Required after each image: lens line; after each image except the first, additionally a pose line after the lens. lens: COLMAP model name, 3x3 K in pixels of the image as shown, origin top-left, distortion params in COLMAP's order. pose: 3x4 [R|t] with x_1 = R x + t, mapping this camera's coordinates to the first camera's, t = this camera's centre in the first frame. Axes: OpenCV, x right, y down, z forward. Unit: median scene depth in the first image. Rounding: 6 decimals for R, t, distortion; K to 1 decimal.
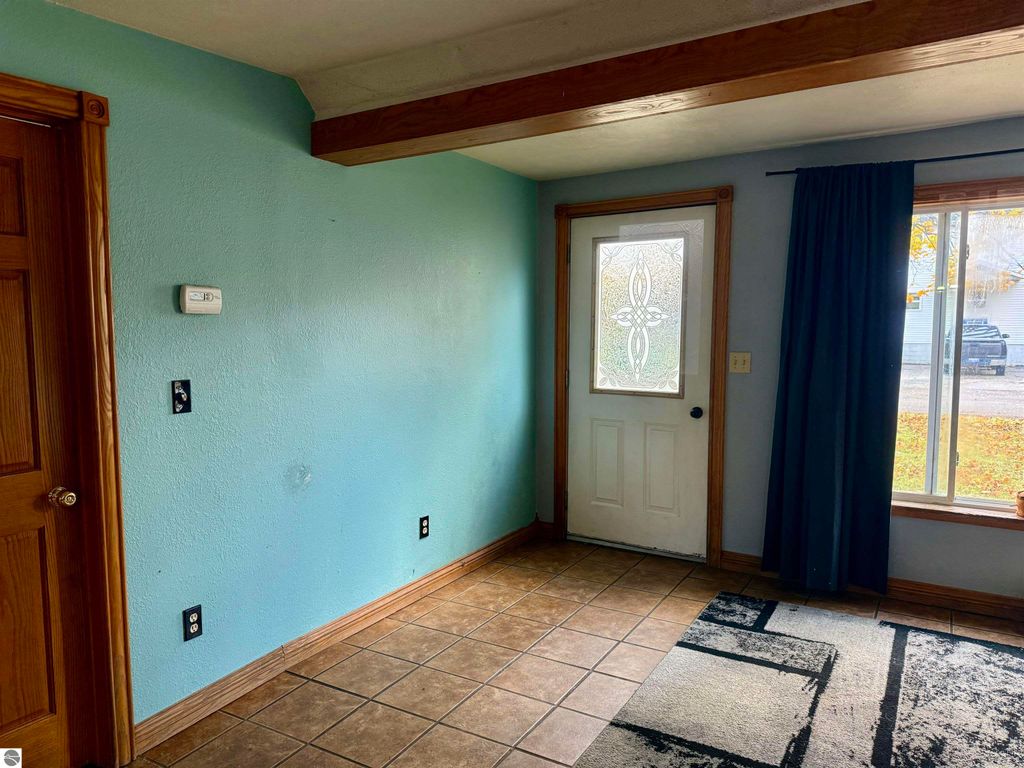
lens RADIAL K [[719.0, 0, 513.0], [0, 719.0, 387.6], [0, 0, 1]] dist [0.085868, -0.106922]
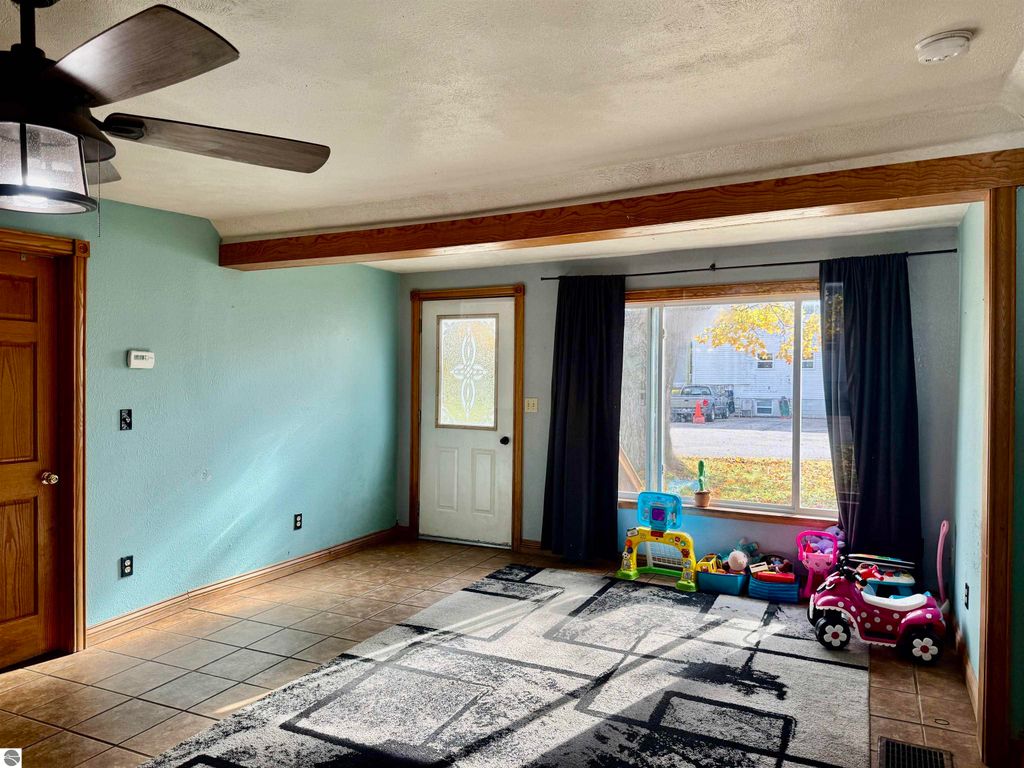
lens RADIAL K [[719.0, 0, 515.3], [0, 719.0, 385.2], [0, 0, 1]] dist [0.085868, -0.106922]
pose [[0.996588, 0.008094, 0.082133, 0.163404], [-0.001687, 0.996969, -0.077776, 0.037212], [-0.082514, 0.077372, 0.993582, -0.413431]]
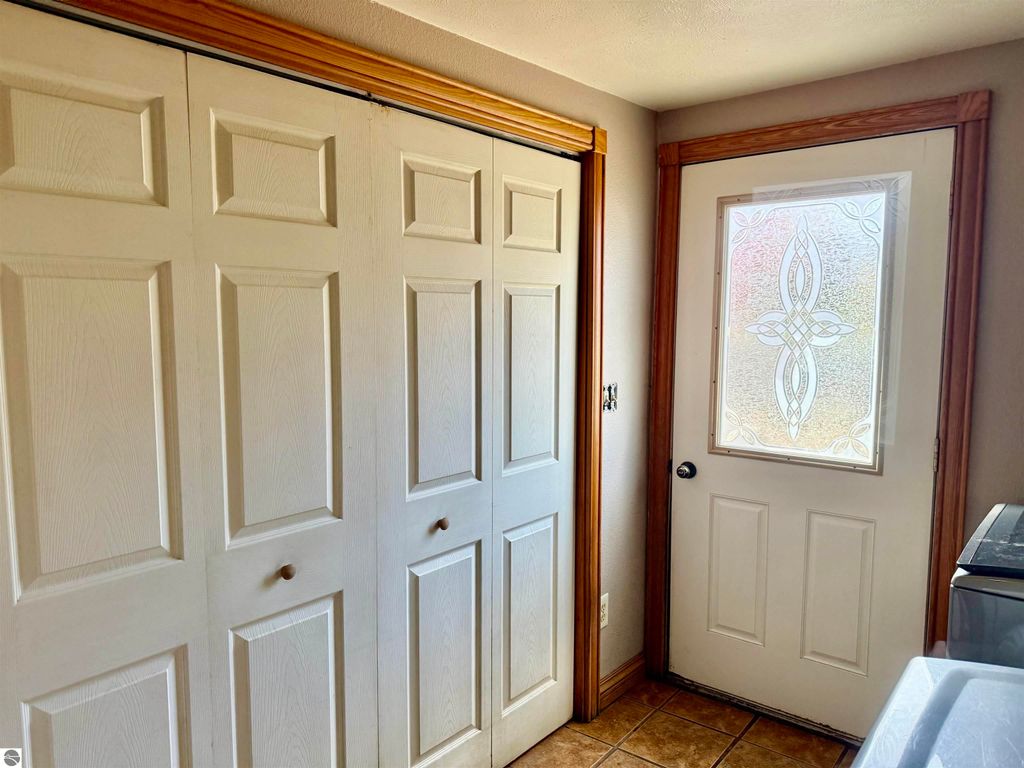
lens RADIAL K [[719.0, 0, 509.5], [0, 719.0, 390.3], [0, 0, 1]] dist [0.085868, -0.106922]
pose [[0.987711, 0.009676, -0.155992, 0.038498], [-0.007900, 0.999897, 0.012002, -0.058186], [0.156092, -0.010622, 0.987685, 0.408486]]
